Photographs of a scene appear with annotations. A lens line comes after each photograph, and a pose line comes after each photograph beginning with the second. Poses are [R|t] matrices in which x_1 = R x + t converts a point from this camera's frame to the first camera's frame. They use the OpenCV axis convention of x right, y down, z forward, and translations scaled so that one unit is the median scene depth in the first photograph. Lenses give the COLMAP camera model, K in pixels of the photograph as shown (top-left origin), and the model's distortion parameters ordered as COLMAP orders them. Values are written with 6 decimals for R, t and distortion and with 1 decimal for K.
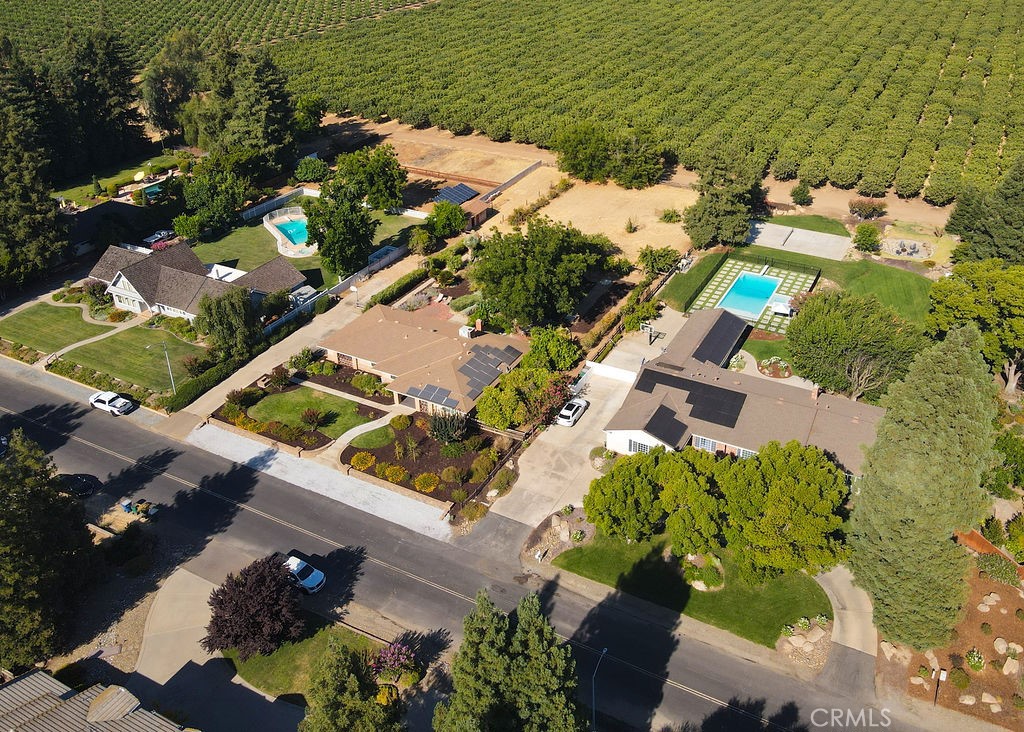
lens RADIAL K [[850.2, 0, 546.1], [0, 850.2, 311.6], [0, 0, 1]] dist [0.001775, 0.011881]
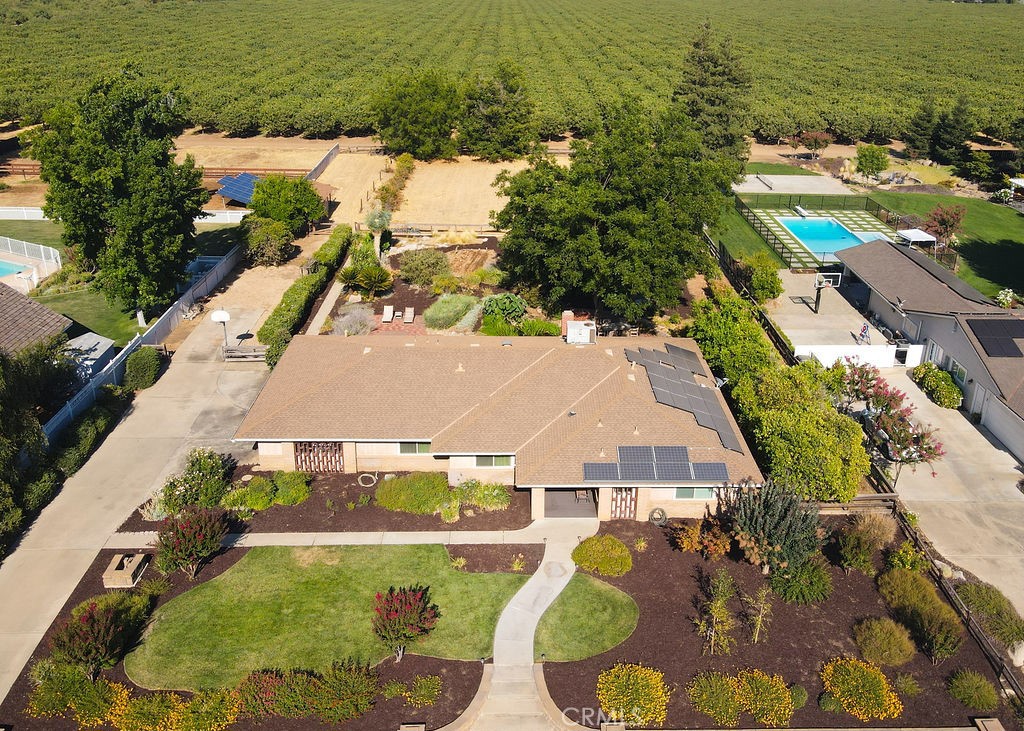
lens RADIAL K [[850.2, 0, 546.1], [0, 850.2, 311.1], [0, 0, 1]] dist [0.001775, 0.011881]
pose [[0.867560, -0.153411, 0.473080, -0.275575], [0.206929, 0.976334, -0.062869, 0.032060], [-0.452239, 0.152436, 0.878773, 0.511876]]
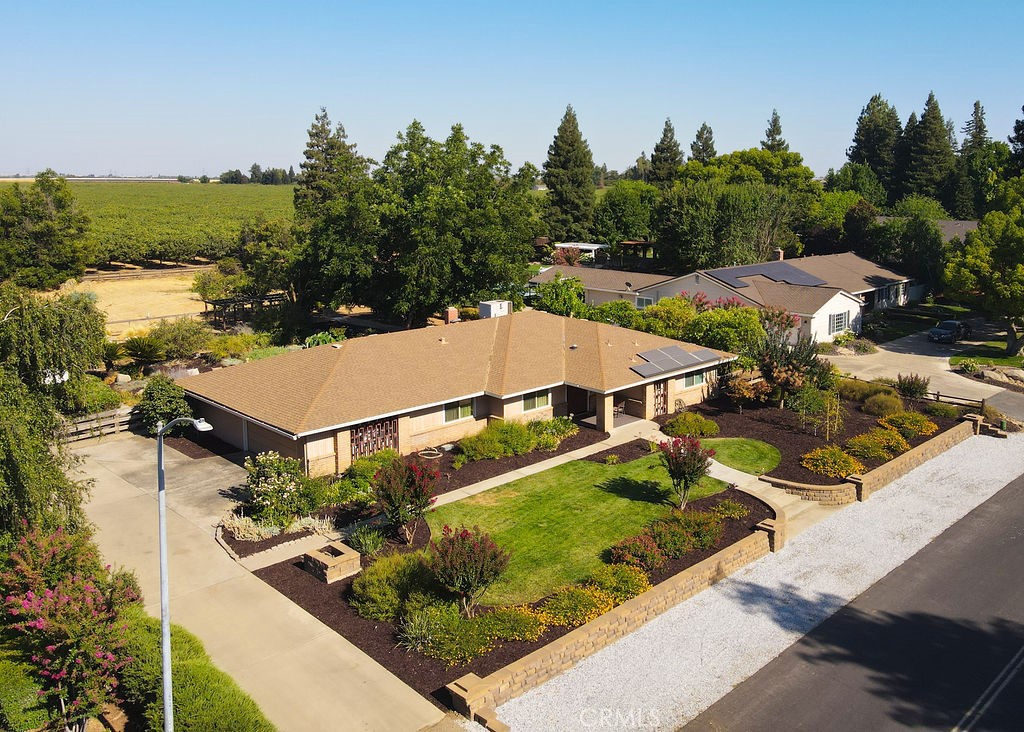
lens RADIAL K [[863.7, 0, 583.4], [0, 863.7, 265.3], [0, 0, 1]] dist [0.007009, 0.000415]
pose [[0.277602, -0.082327, 0.957162, -0.461818], [0.453164, 0.889735, -0.054902, 0.043475], [-0.847101, 0.448993, 0.284299, 0.685825]]
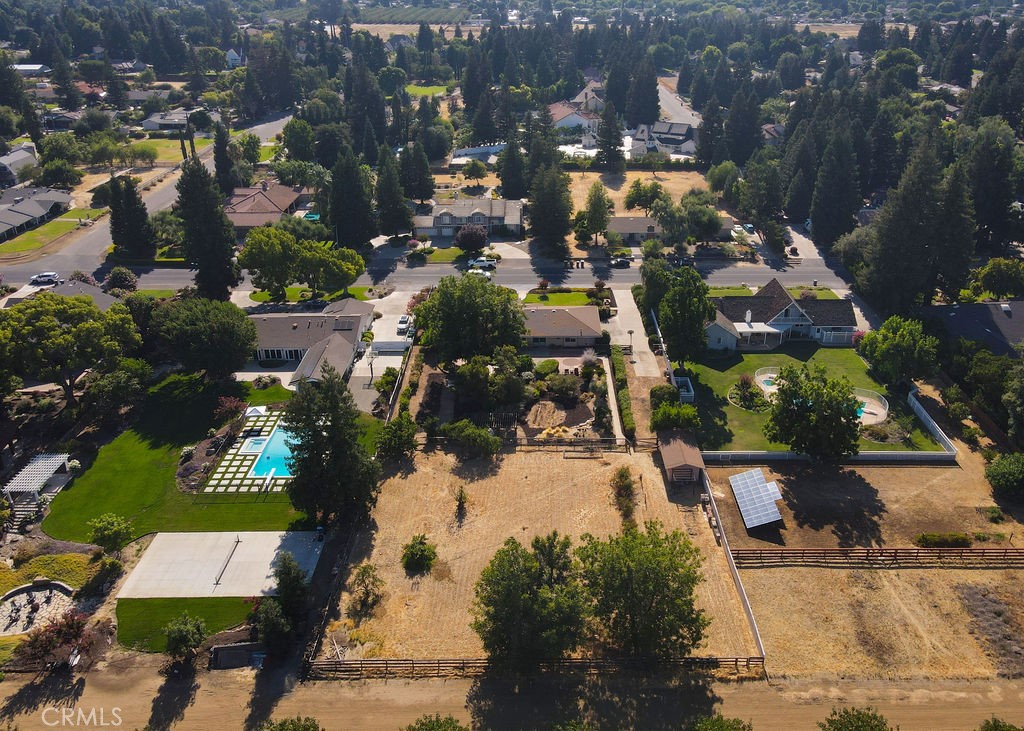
lens RADIAL K [[805.4, 0, 550.6], [0, 805.4, 323.1], [0, 0, 1]] dist [0.004087, 0.009569]
pose [[-0.878062, 0.208029, -0.430965, 0.332587], [-0.218956, 0.626131, 0.748344, -0.806717], [0.425518, 0.751455, -0.504232, 1.440044]]
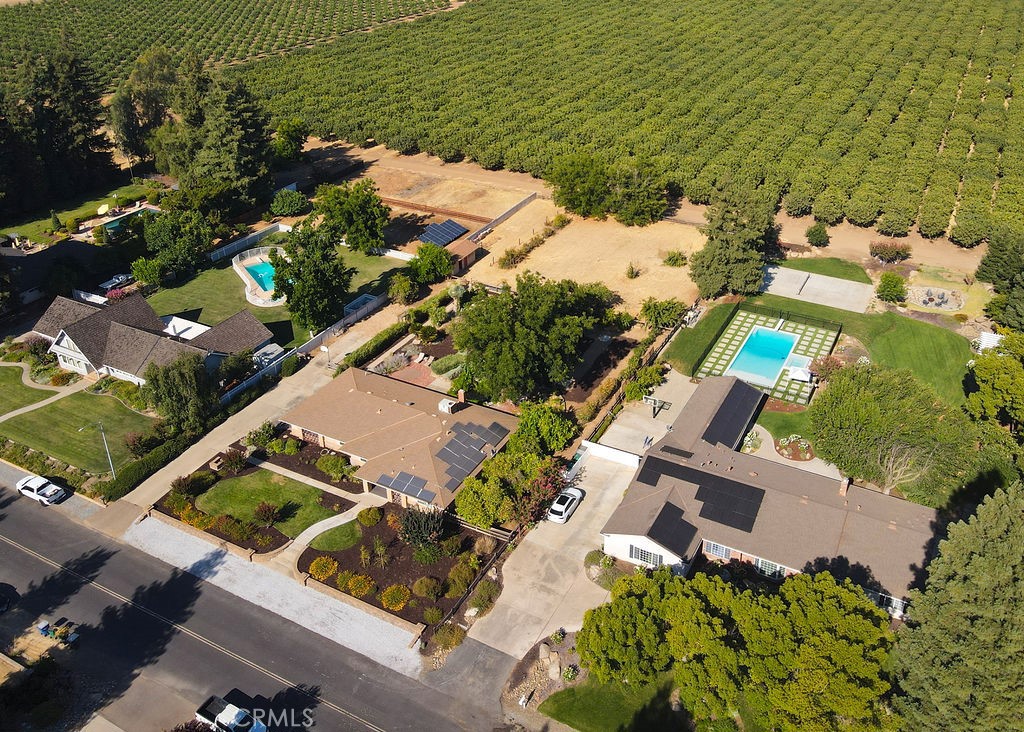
lens RADIAL K [[850.2, 0, 546.1], [0, 850.2, 311.6], [0, 0, 1]] dist [0.001775, 0.011881]
pose [[0.999995, 0.003151, -0.000478, 0.008398], [-0.003154, 0.999985, -0.004461, -0.060187], [0.000464, 0.004462, 0.999990, 0.095966]]
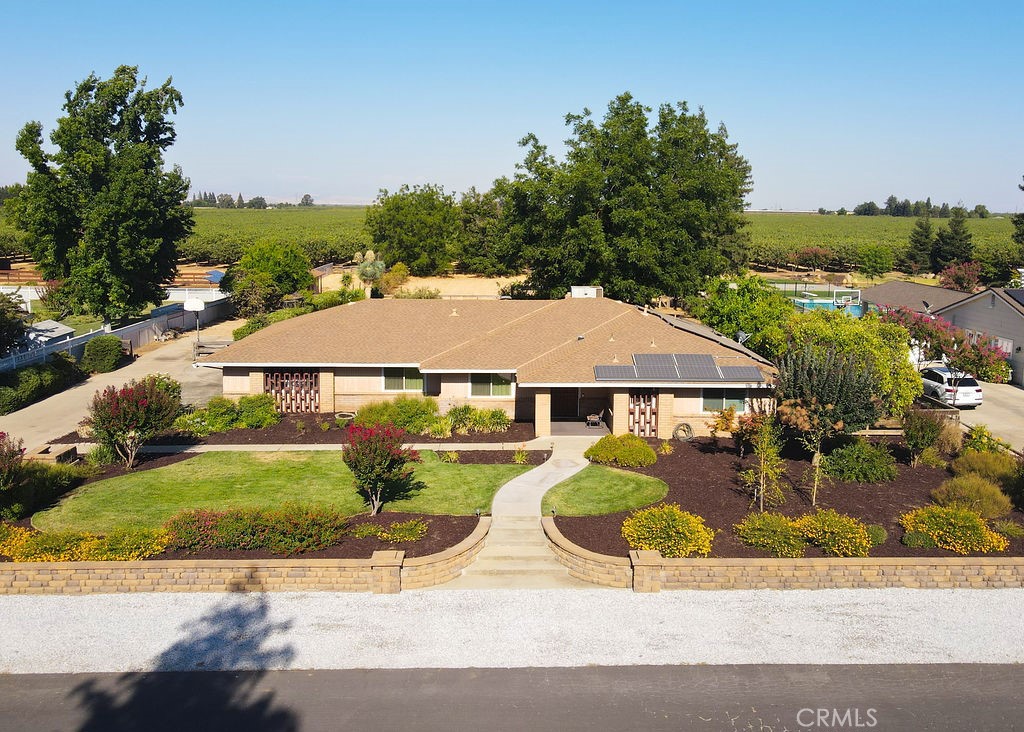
lens RADIAL K [[863.2, 0, 544.2], [0, 863.2, 332.6], [0, 0, 1]] dist [-0.001786, 0.024094]
pose [[0.864808, -0.047222, 0.499878, -0.275928], [0.217794, 0.932313, -0.288718, 0.135438], [-0.452409, 0.358556, 0.816556, 0.566522]]
